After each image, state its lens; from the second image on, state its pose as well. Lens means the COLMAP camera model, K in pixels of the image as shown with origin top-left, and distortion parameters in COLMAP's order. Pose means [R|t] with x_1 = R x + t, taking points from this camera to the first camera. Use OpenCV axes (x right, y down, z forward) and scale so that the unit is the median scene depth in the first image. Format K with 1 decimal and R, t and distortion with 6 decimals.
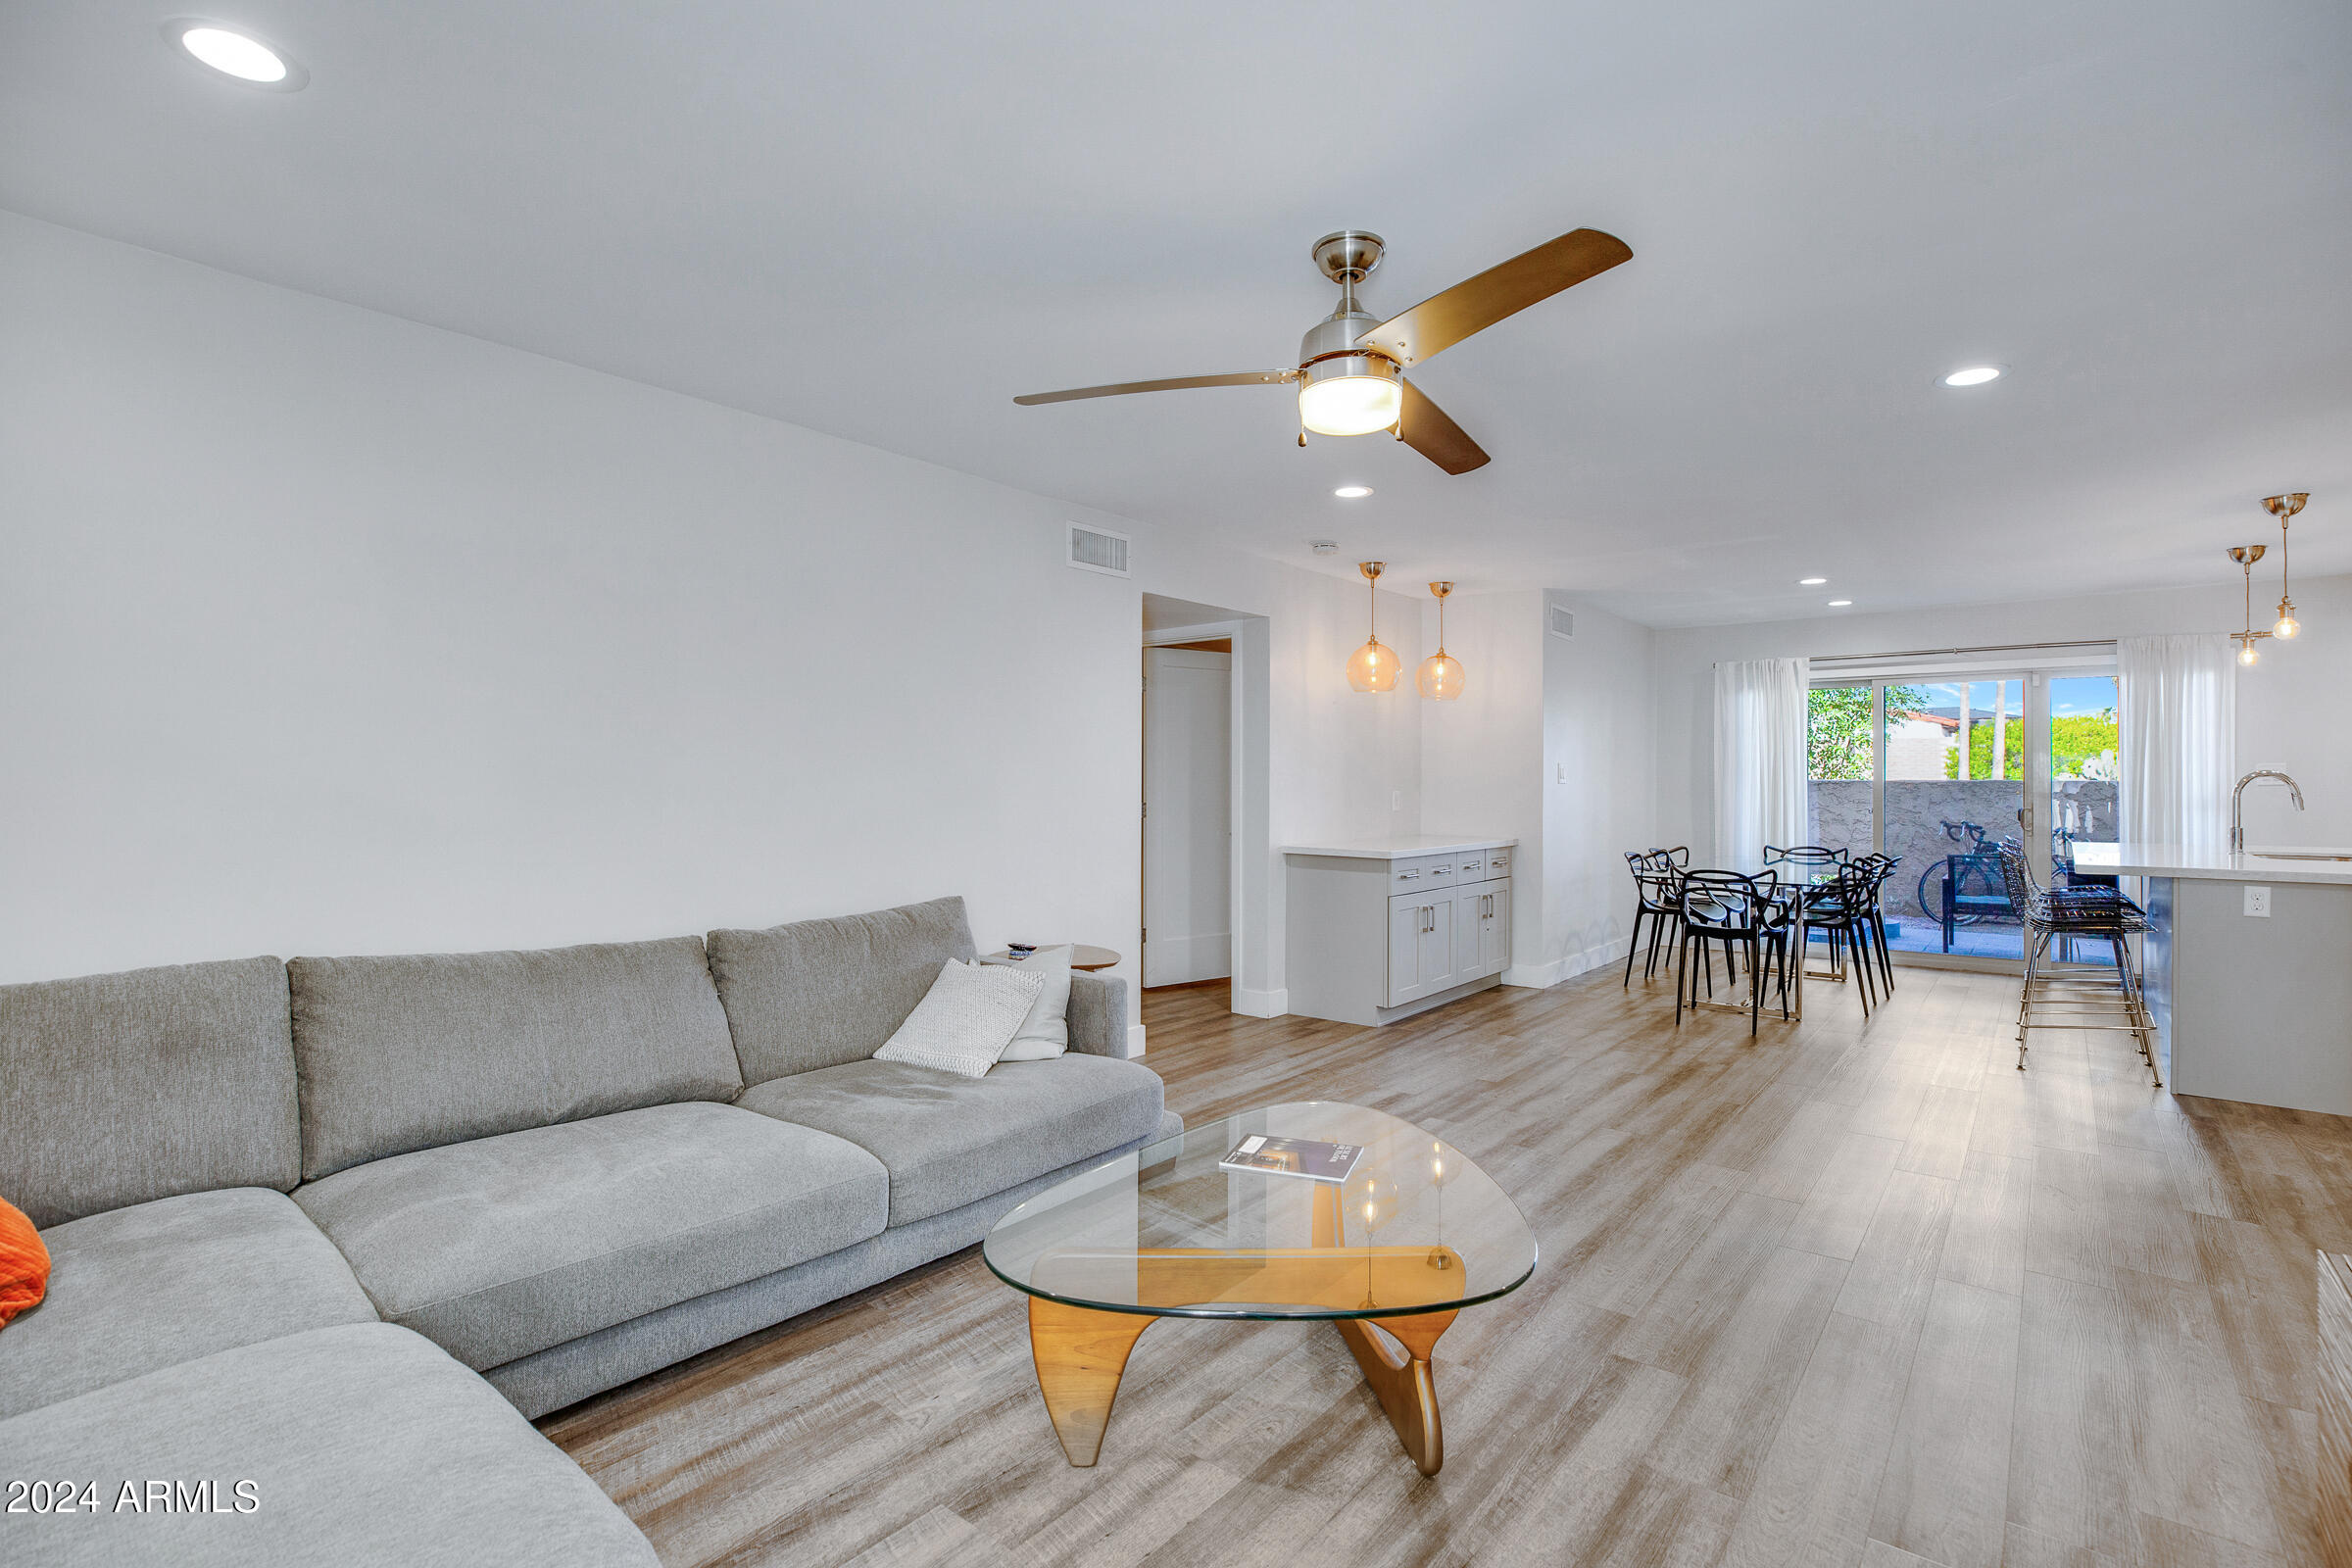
lens RADIAL K [[1074.8, 0, 1183.0], [0, 1074.8, 783.0], [0, 0, 1]] dist [-0.017687, 0.000303]
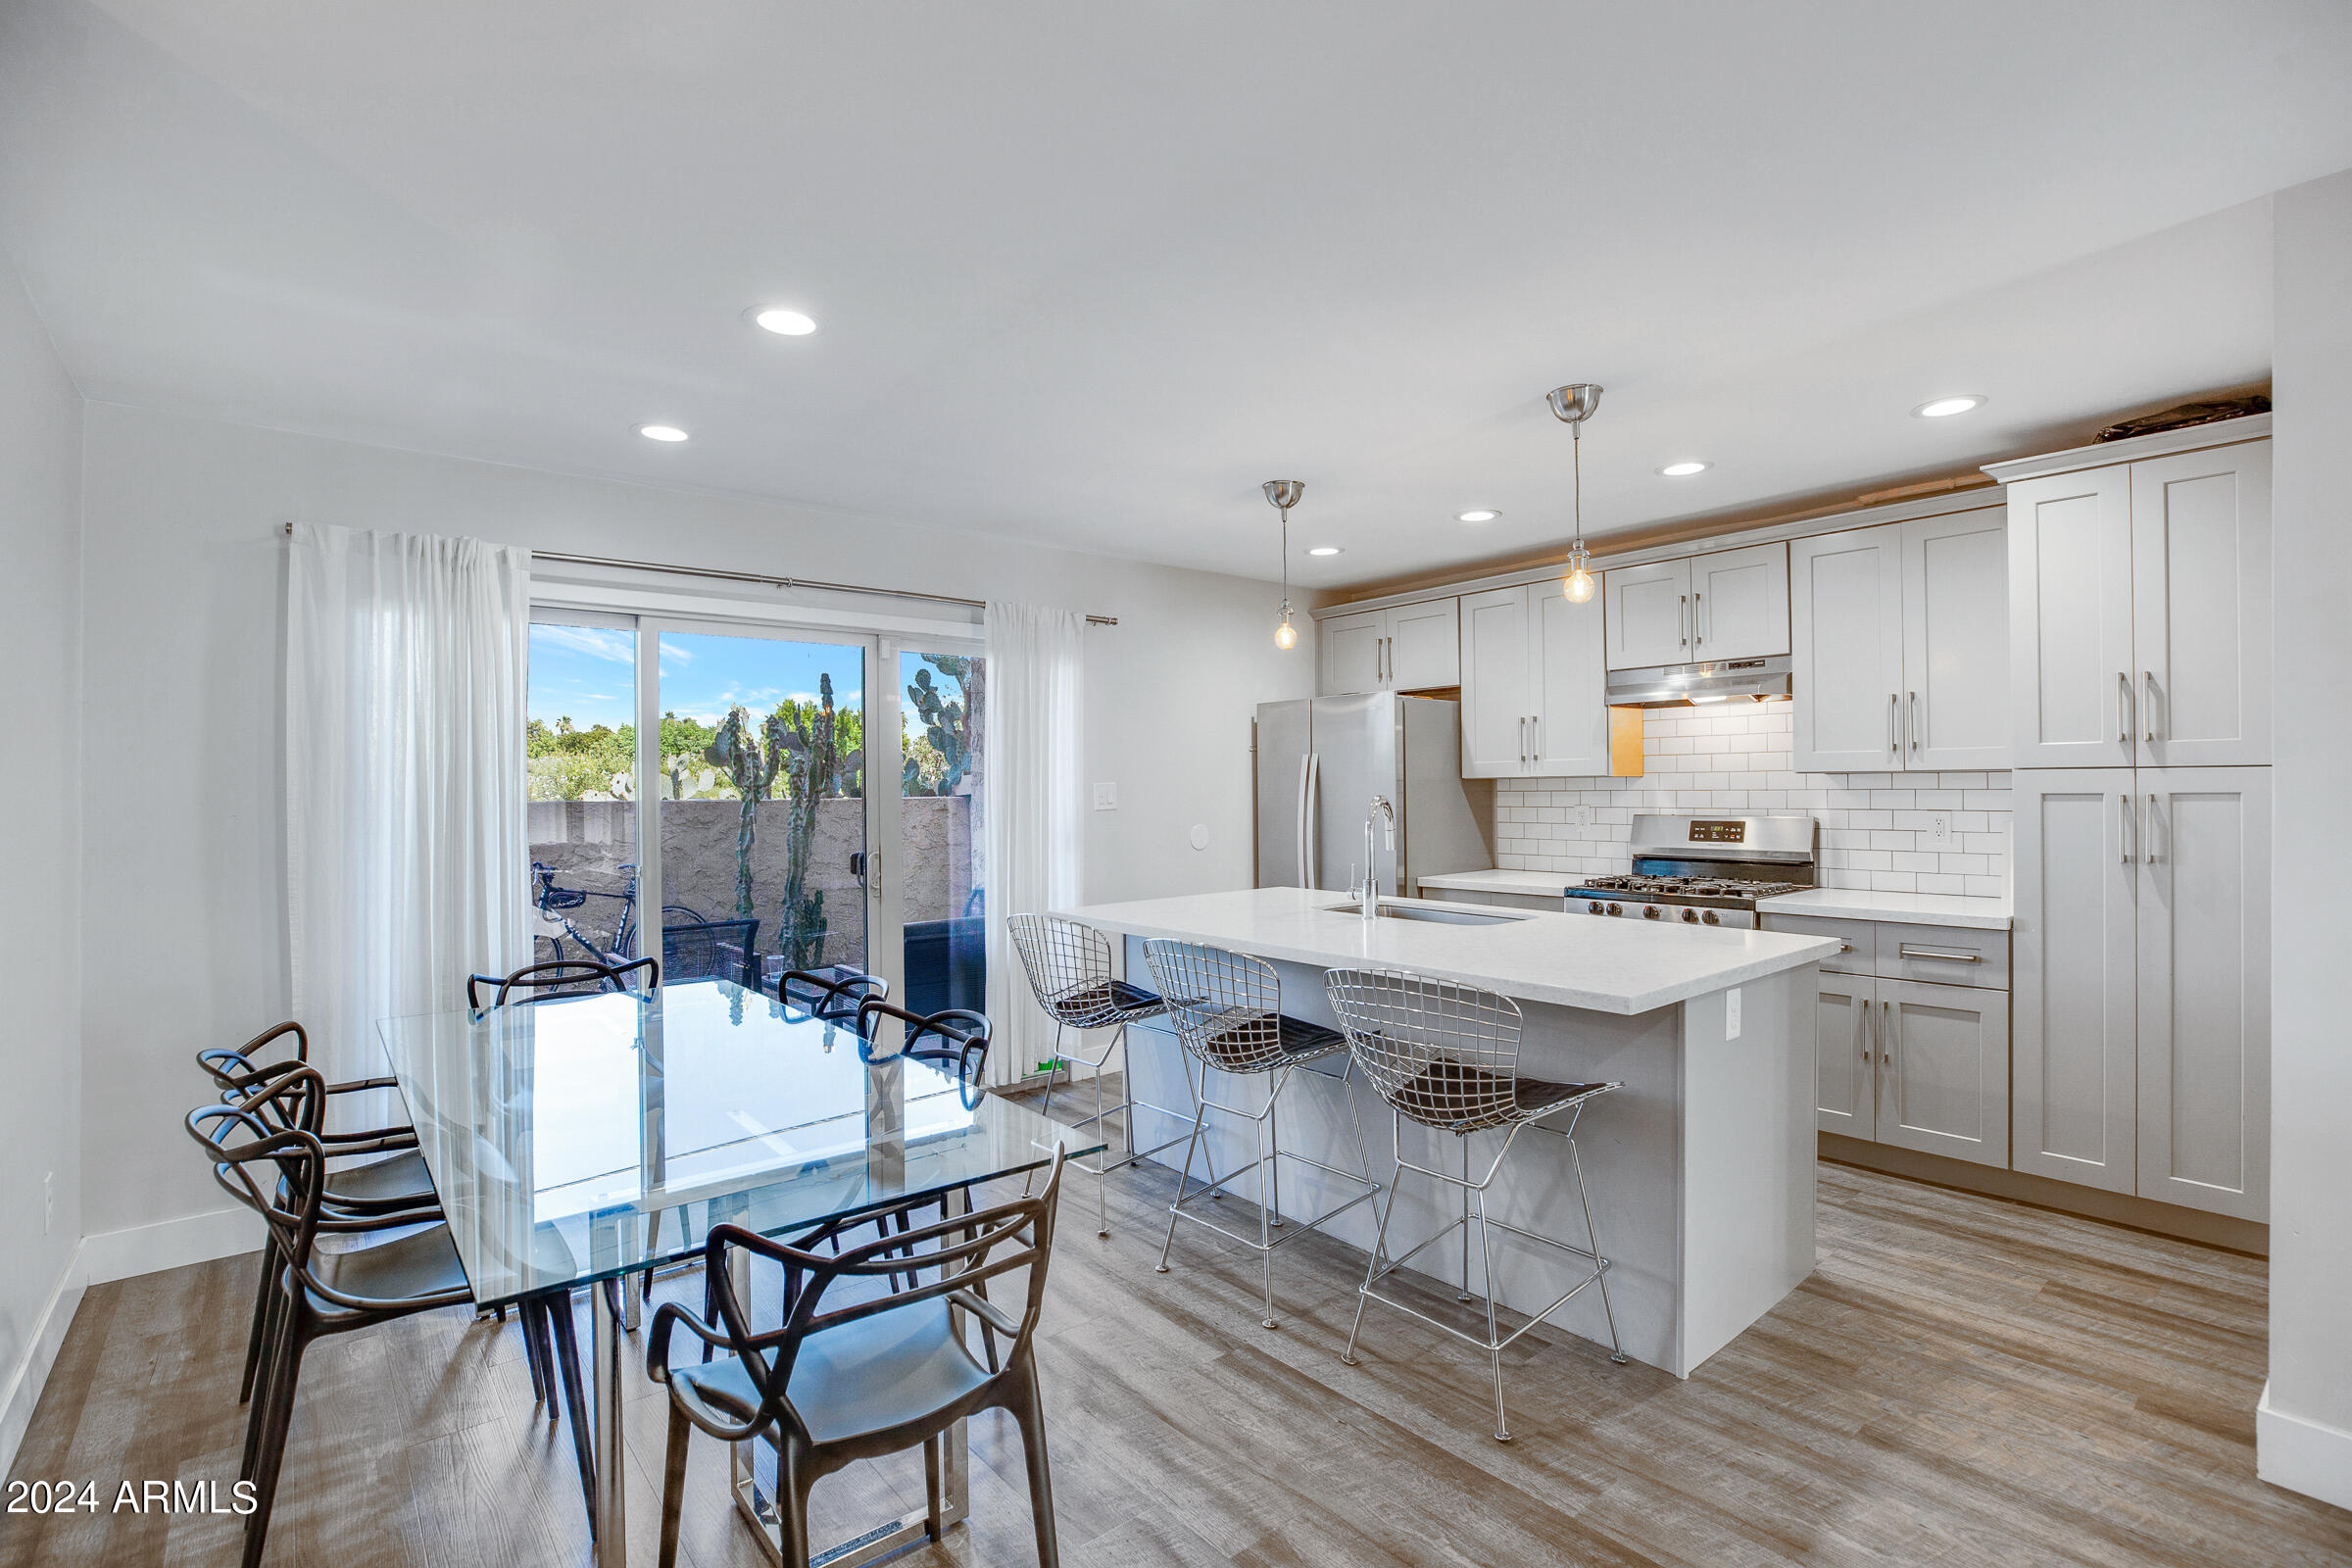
lens RADIAL K [[1074.8, 0, 1183.0], [0, 1074.8, 783.0], [0, 0, 1]] dist [-0.017687, 0.000303]
pose [[0.185790, 0.001110, 0.982589, 0.357602], [0.009279, 0.999953, -0.002884, -0.025772], [-0.982546, 0.009653, 0.185771, 1.252541]]
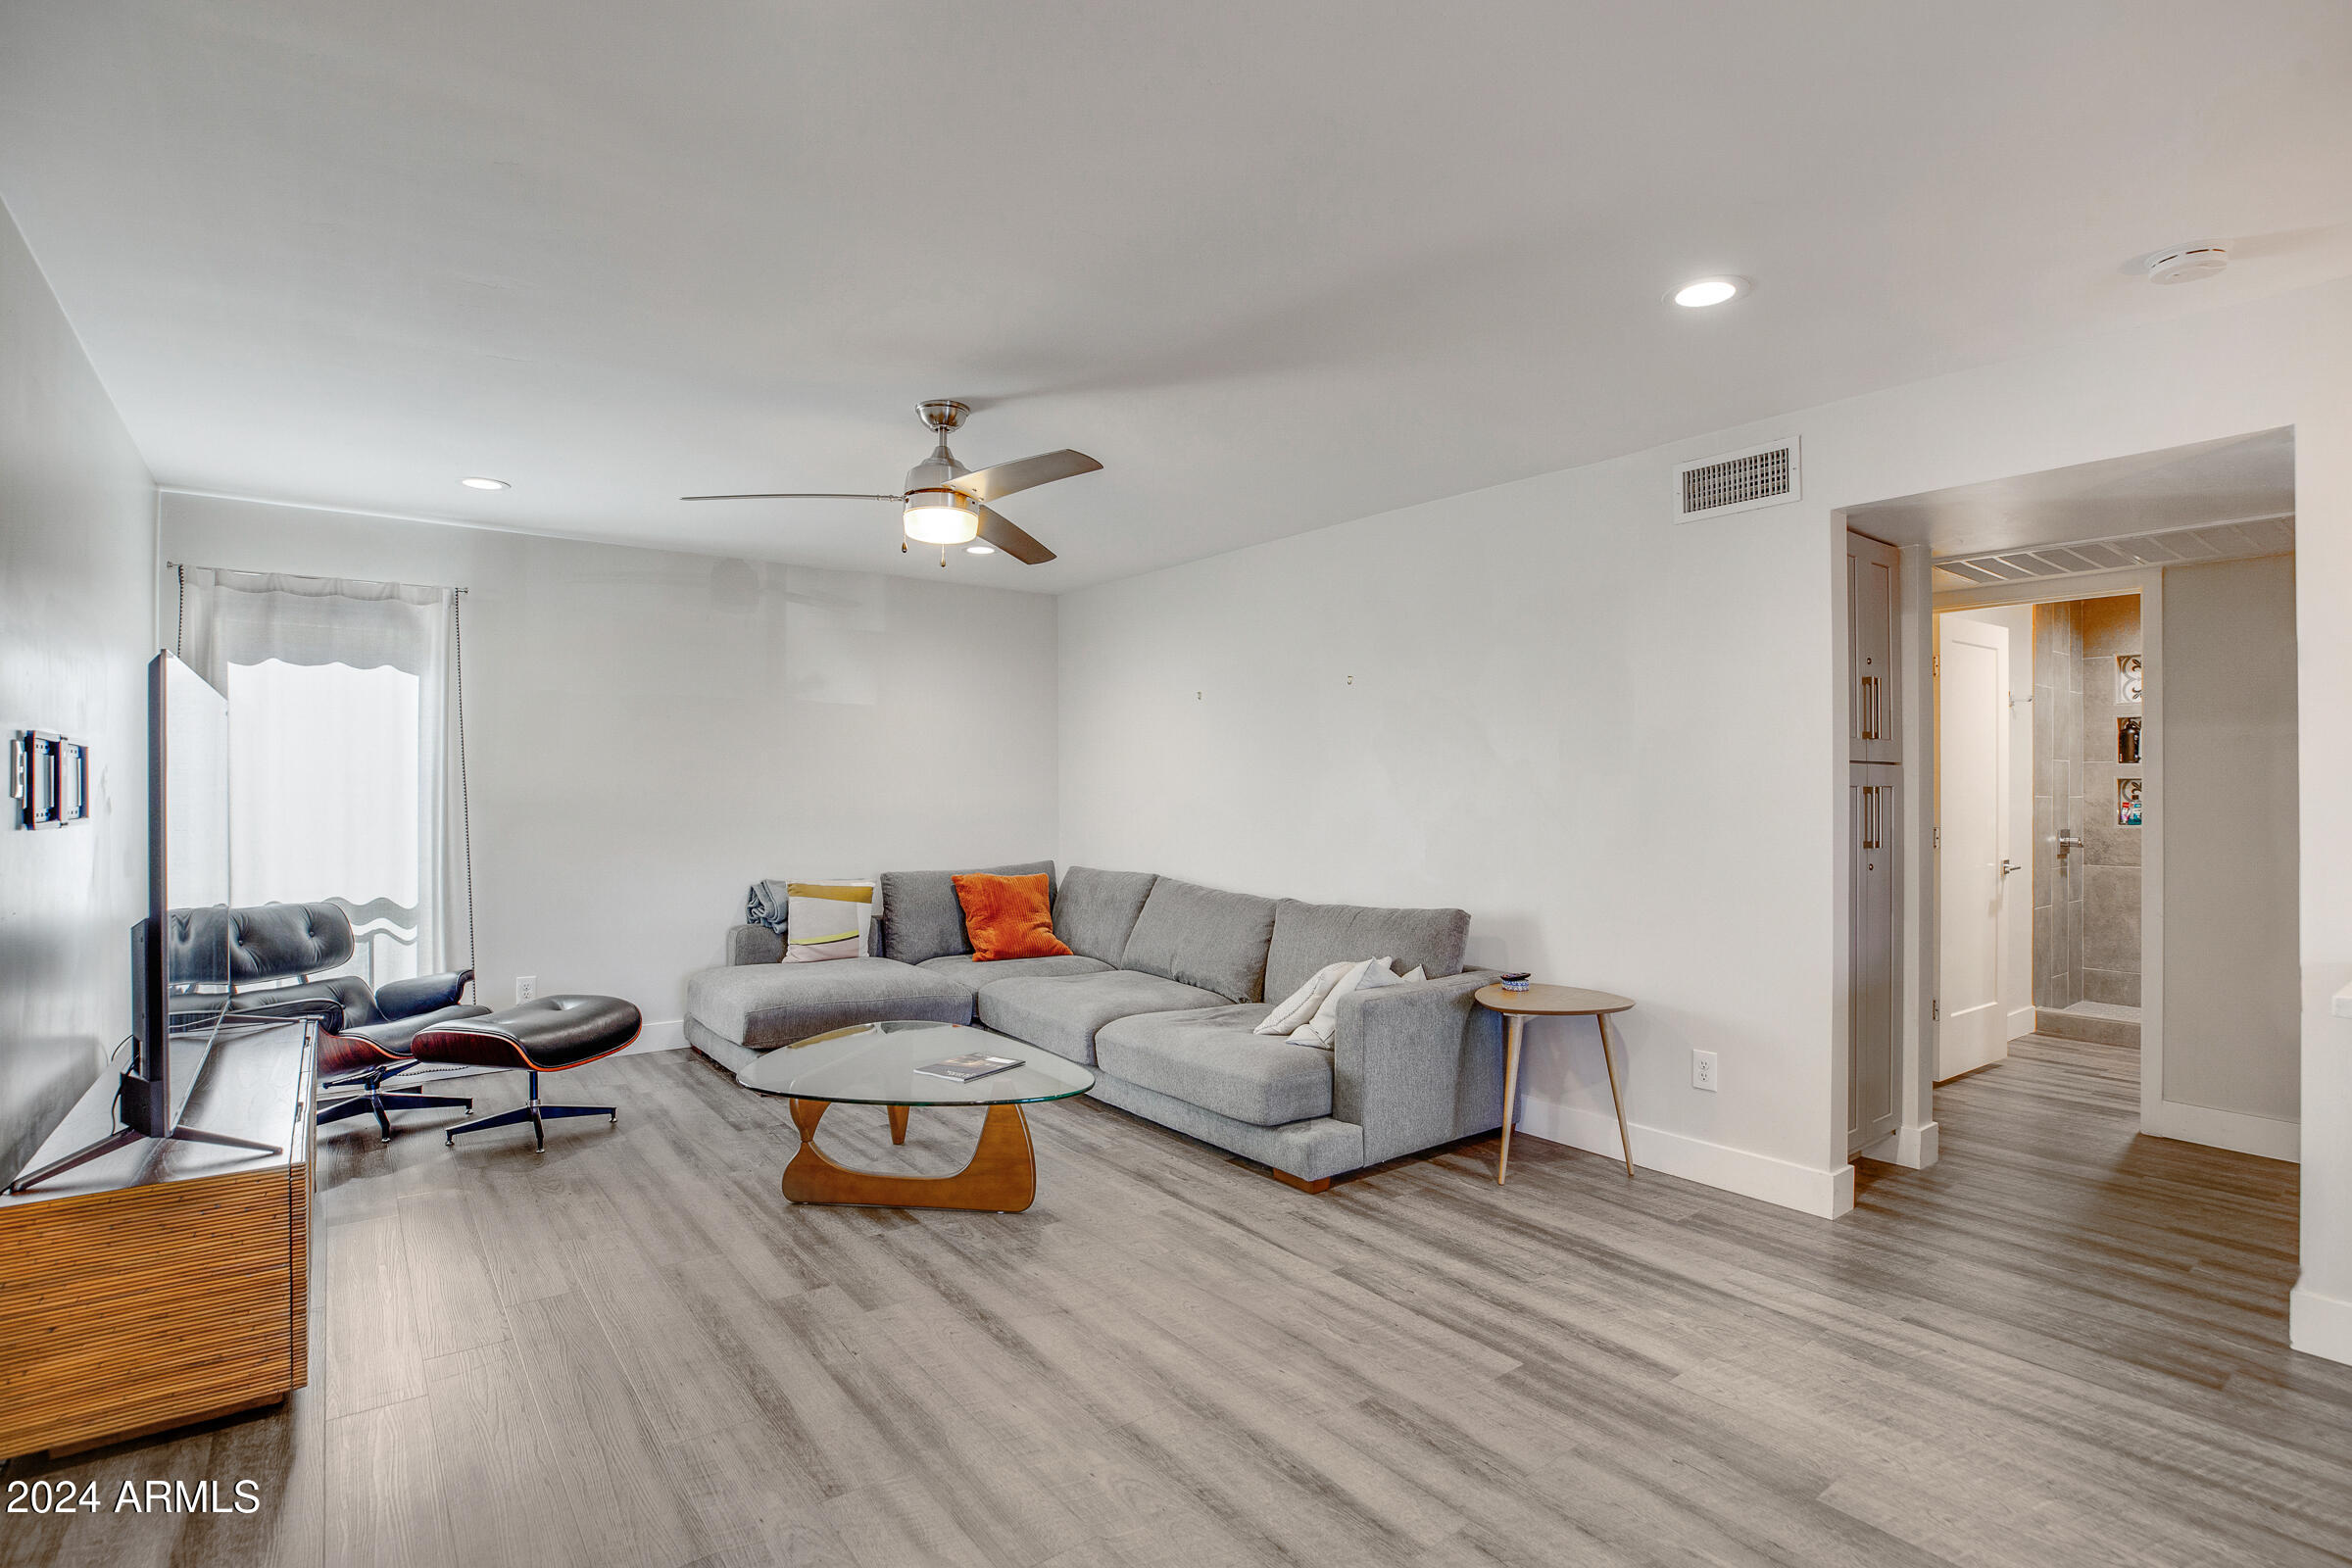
lens RADIAL K [[1130.5, 0, 1180.5], [0, 1130.5, 780.1], [0, 0, 1]] dist [-0.043888, 0.000235]
pose [[-0.221660, -0.011499, -0.975056, 0.893674], [-0.004070, 0.999933, -0.010868, -0.005112], [0.975115, 0.001560, -0.221692, 0.967107]]
